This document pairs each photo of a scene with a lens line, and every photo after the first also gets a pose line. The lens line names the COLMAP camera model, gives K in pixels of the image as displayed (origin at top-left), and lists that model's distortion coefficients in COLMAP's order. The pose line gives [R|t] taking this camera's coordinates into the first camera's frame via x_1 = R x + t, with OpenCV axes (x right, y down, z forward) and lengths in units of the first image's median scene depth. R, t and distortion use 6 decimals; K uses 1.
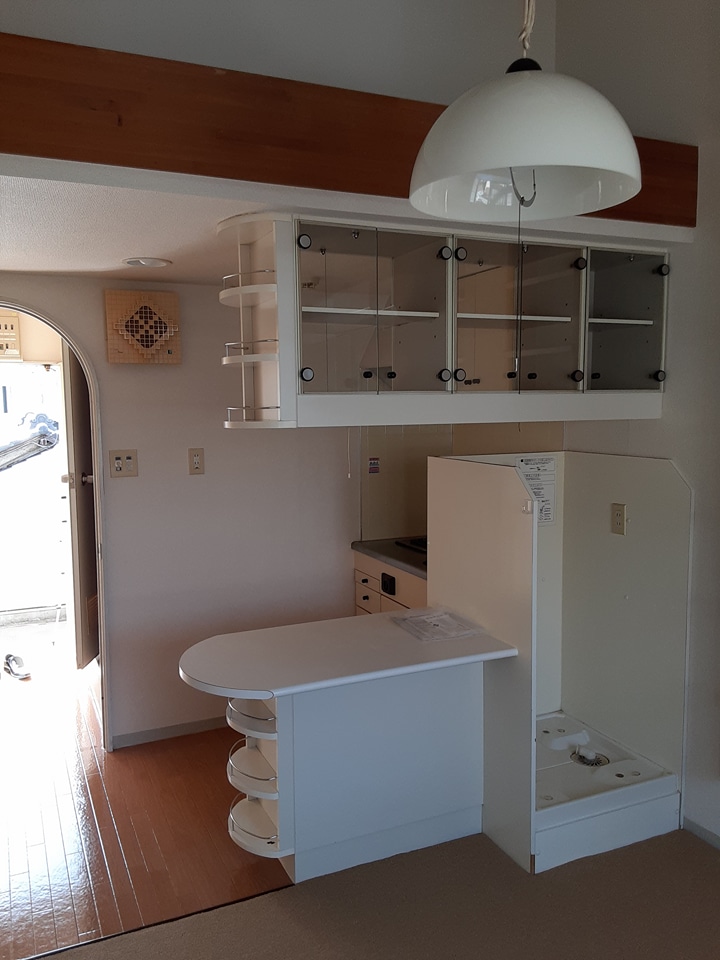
lens RADIAL K [[775.3, 0, 351.8], [0, 775.3, 477.9], [0, 0, 1]] dist [0.133239, -0.204652]
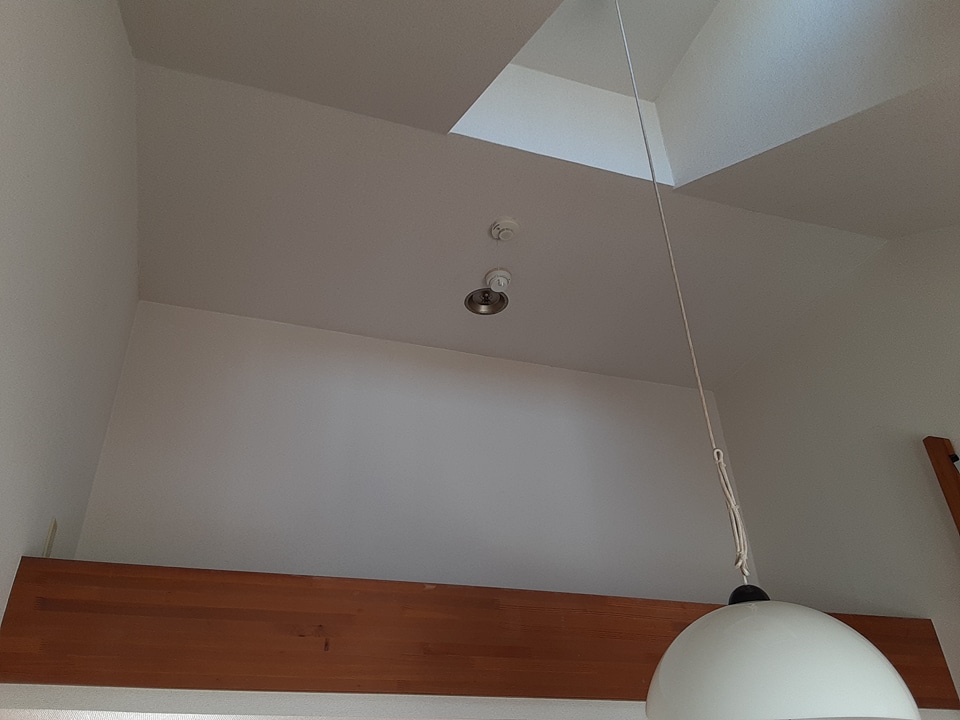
lens RADIAL K [[775.3, 0, 478.6], [0, 775.3, 370.2], [0, 0, 1]] dist [0.133239, -0.204652]
pose [[0.995180, -0.073329, -0.065118, -0.012466], [0.017886, 0.788585, -0.614666, -0.080834], [0.096424, 0.610538, 0.786095, 0.030673]]
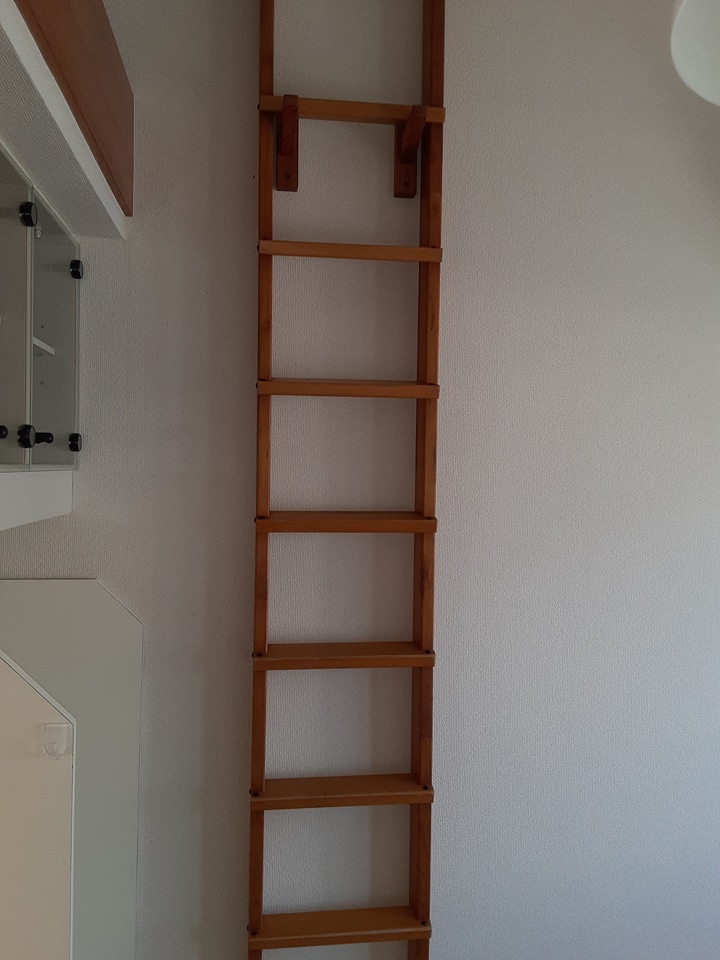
lens RADIAL K [[775.3, 0, 351.8], [0, 775.3, 477.9], [0, 0, 1]] dist [0.133239, -0.204652]
pose [[0.294244, -0.002633, 0.955727, -0.120663], [0.081543, 0.996419, -0.022360, -0.072799], [-0.952245, 0.084512, 0.293405, 0.636429]]
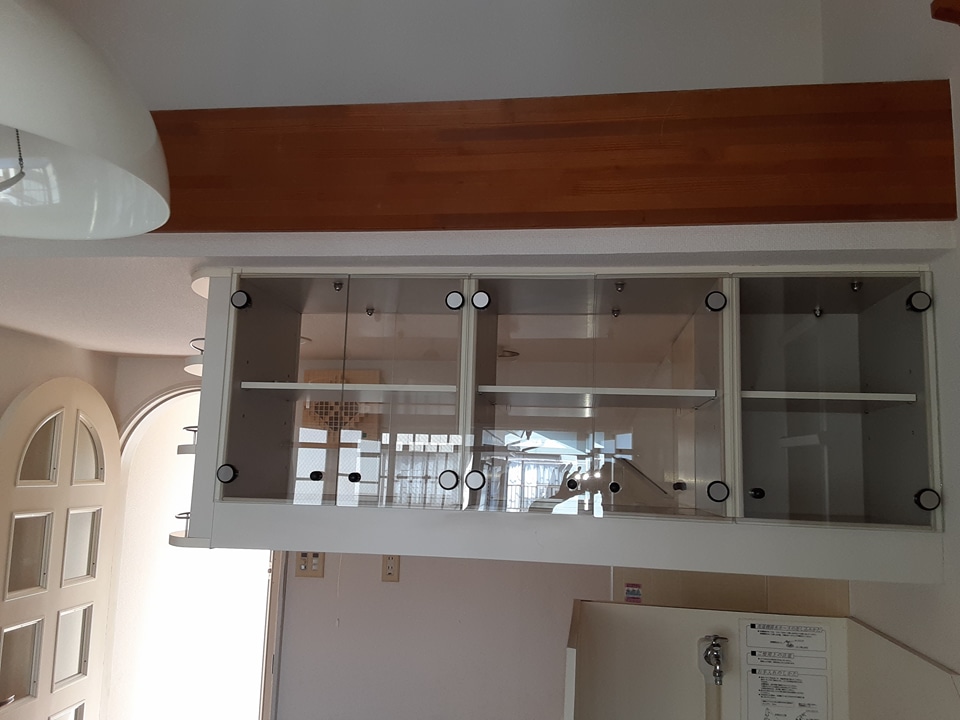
lens RADIAL K [[775.3, 0, 478.6], [0, 775.3, 370.2], [0, 0, 1]] dist [0.133239, -0.204652]
pose [[0.844830, -0.033137, -0.534007, 0.428073], [-0.090273, 0.974943, -0.203316, -0.081876], [0.527364, 0.219974, 0.820670, 0.412076]]
